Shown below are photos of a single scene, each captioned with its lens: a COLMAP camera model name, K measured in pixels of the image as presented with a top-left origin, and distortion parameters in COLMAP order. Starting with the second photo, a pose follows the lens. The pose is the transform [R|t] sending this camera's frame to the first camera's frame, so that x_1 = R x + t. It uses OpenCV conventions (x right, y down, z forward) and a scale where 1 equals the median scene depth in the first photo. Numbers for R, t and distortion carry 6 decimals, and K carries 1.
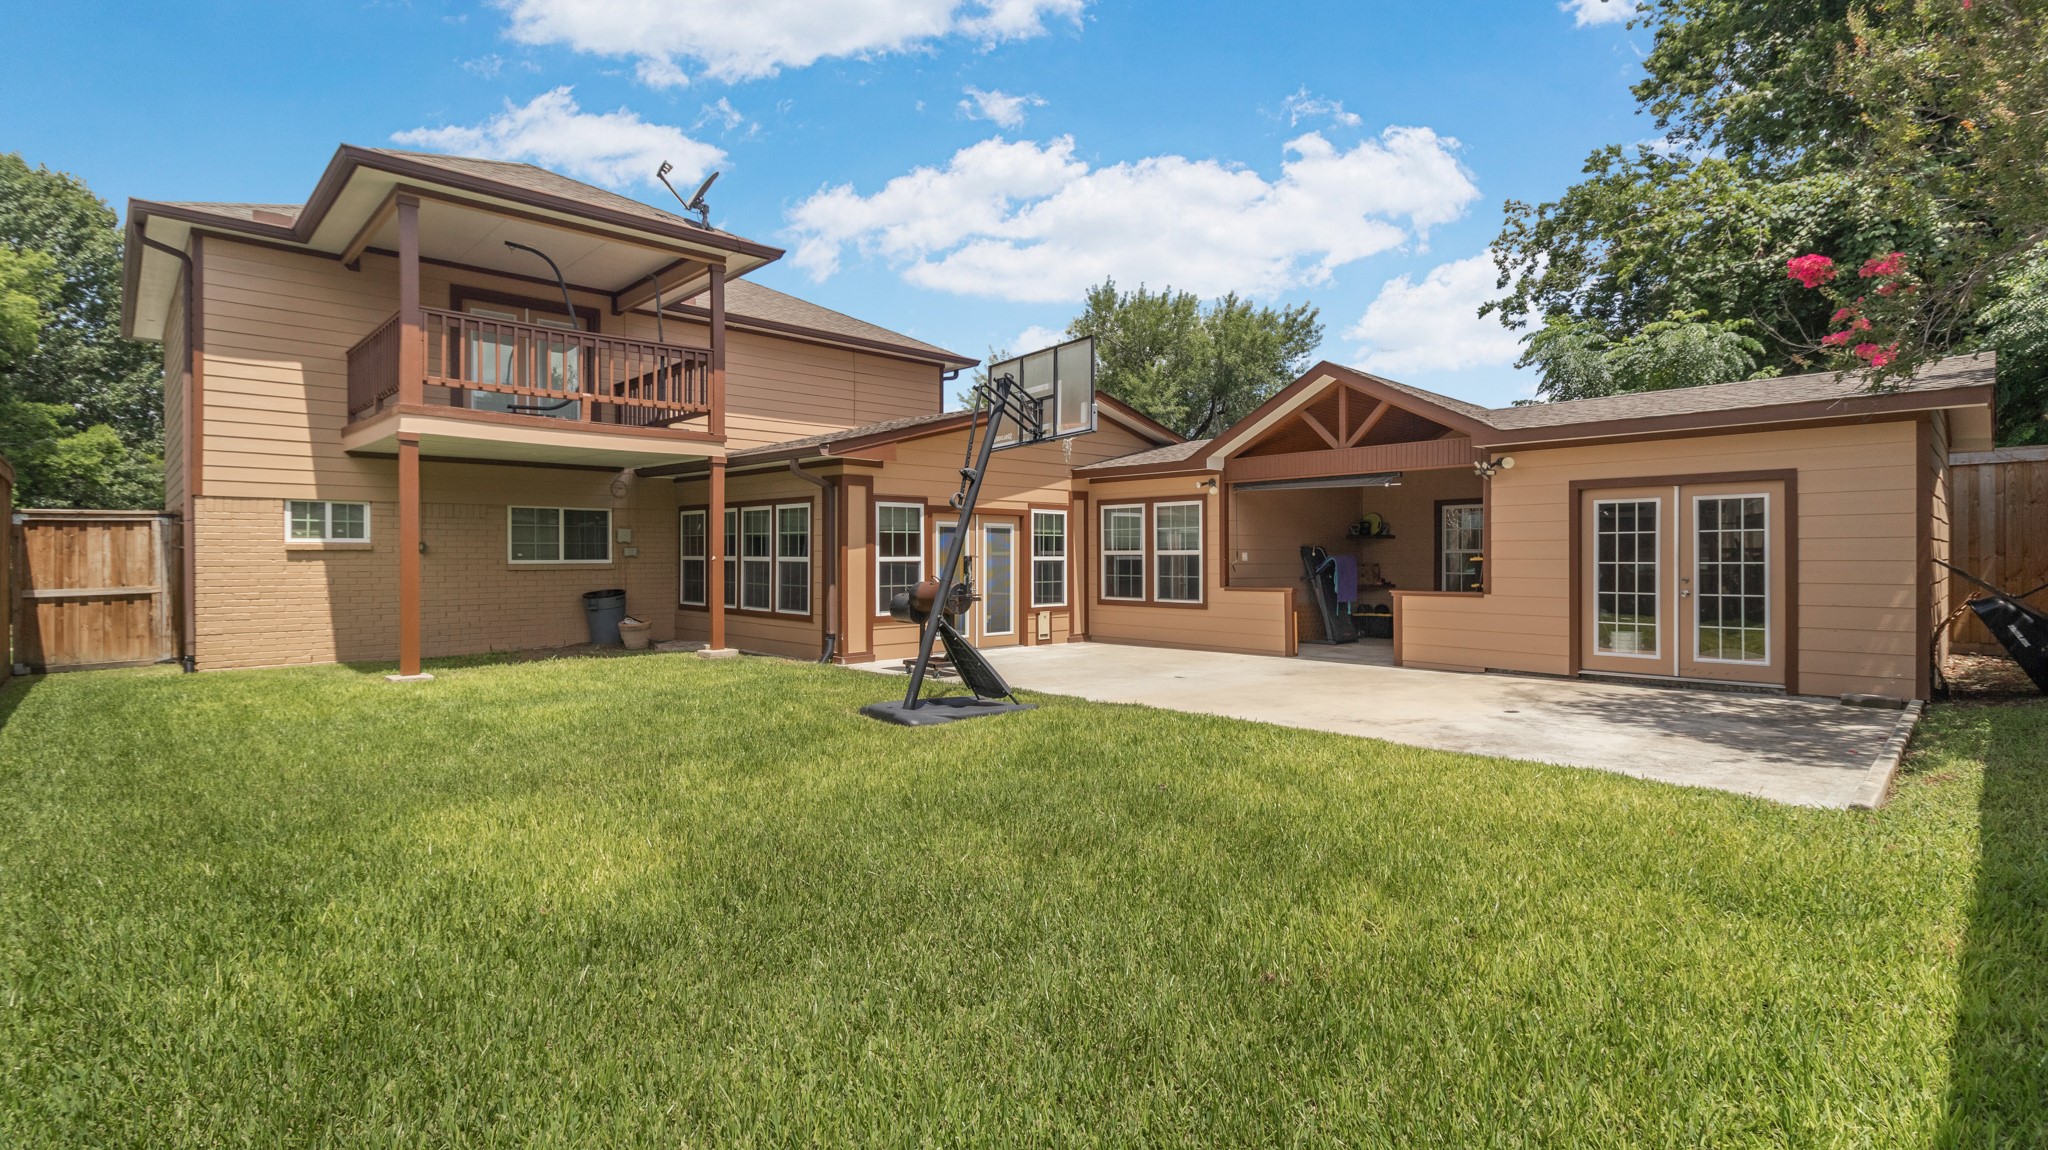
lens RADIAL K [[959.3, 0, 1027.9], [0, 959.3, 559.6], [0, 0, 1]] dist [0.021632, 0.004706]
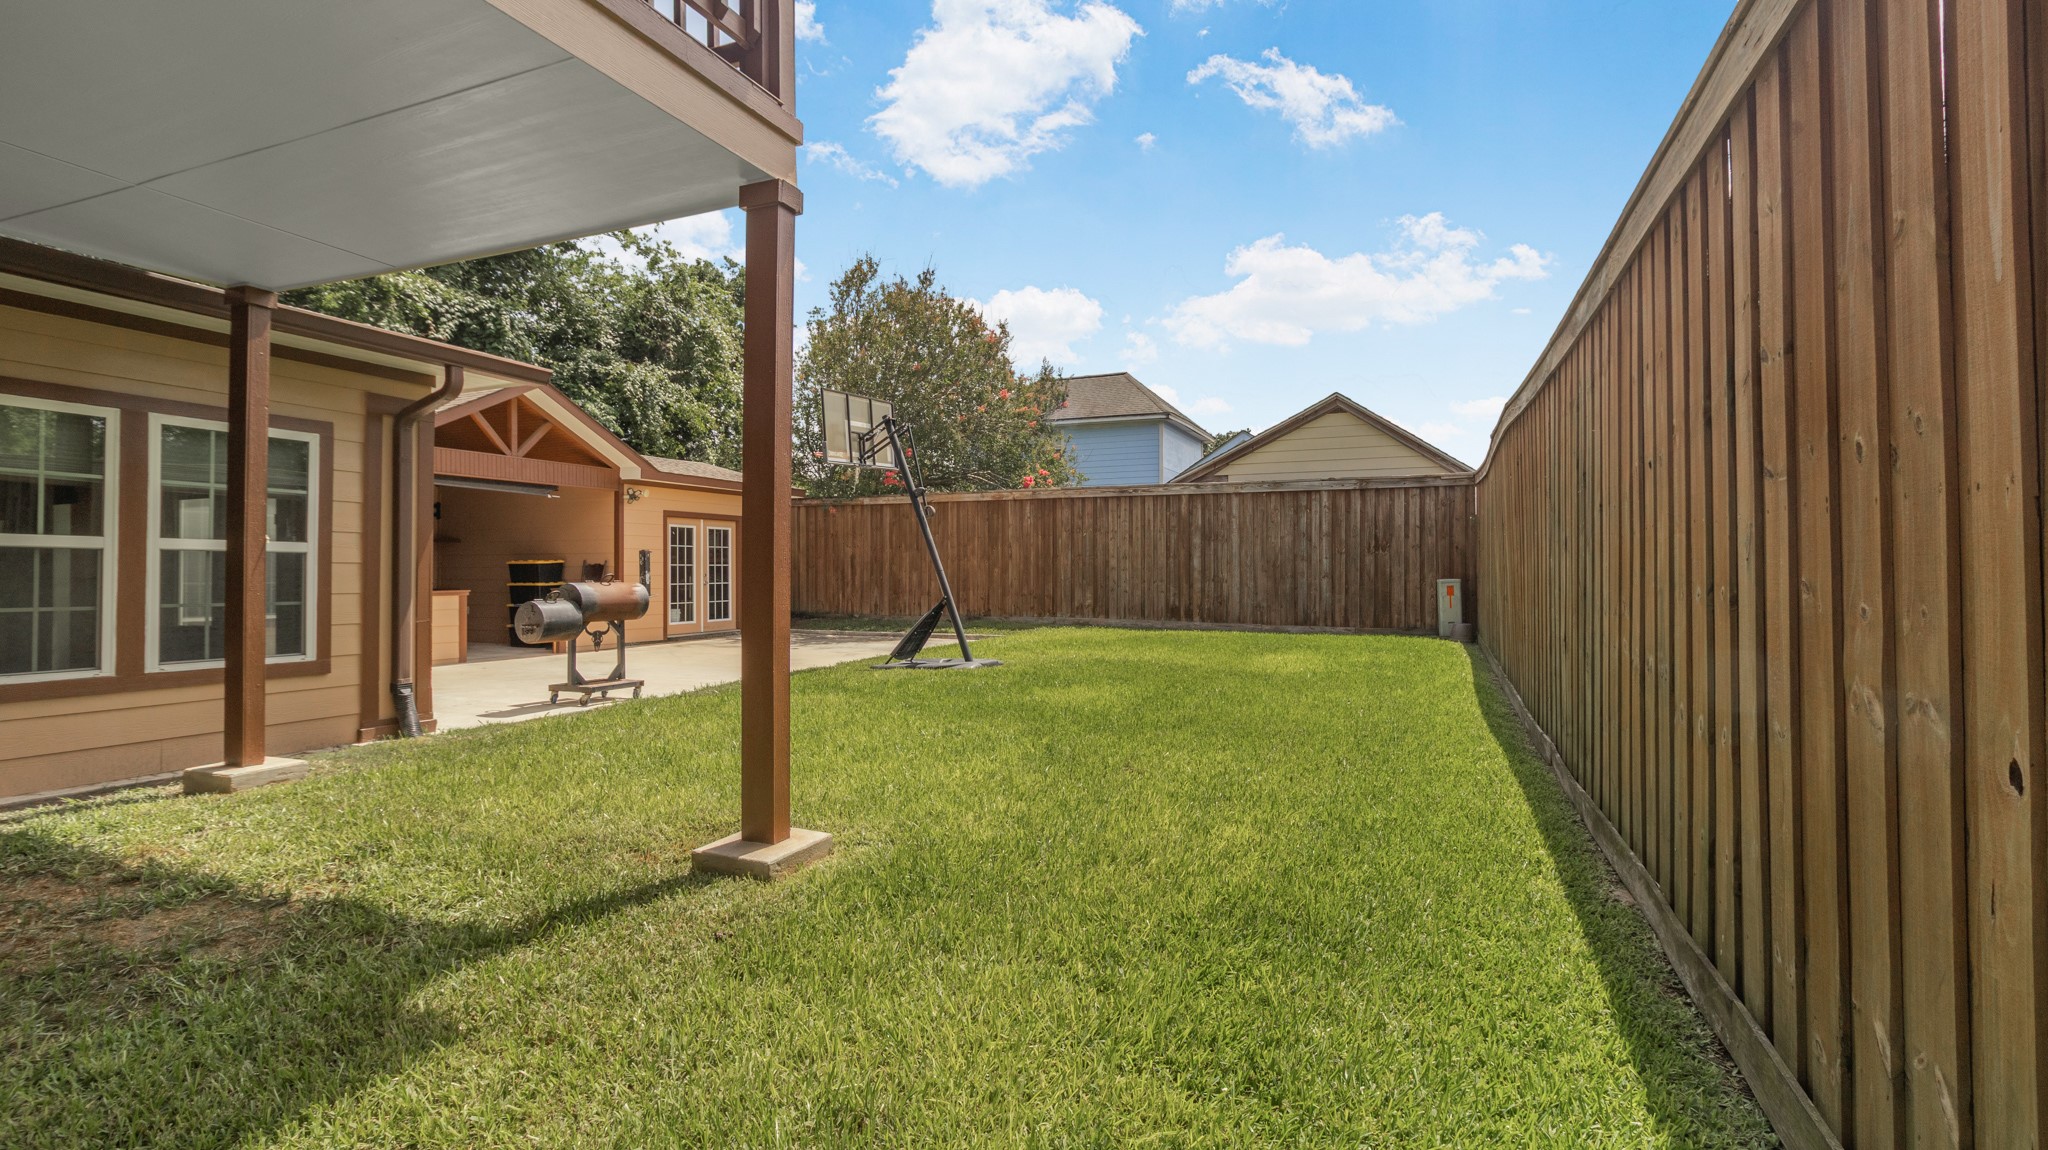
lens RADIAL K [[959.3, 0, 1031.9], [0, 959.3, 564.6], [0, 0, 1]] dist [0.021632, 0.004706]
pose [[-0.387161, 0.010177, 0.921956, -0.869891], [0.007416, 0.999941, -0.007923, 0.015991], [-0.921982, 0.003770, -0.387213, 0.893152]]
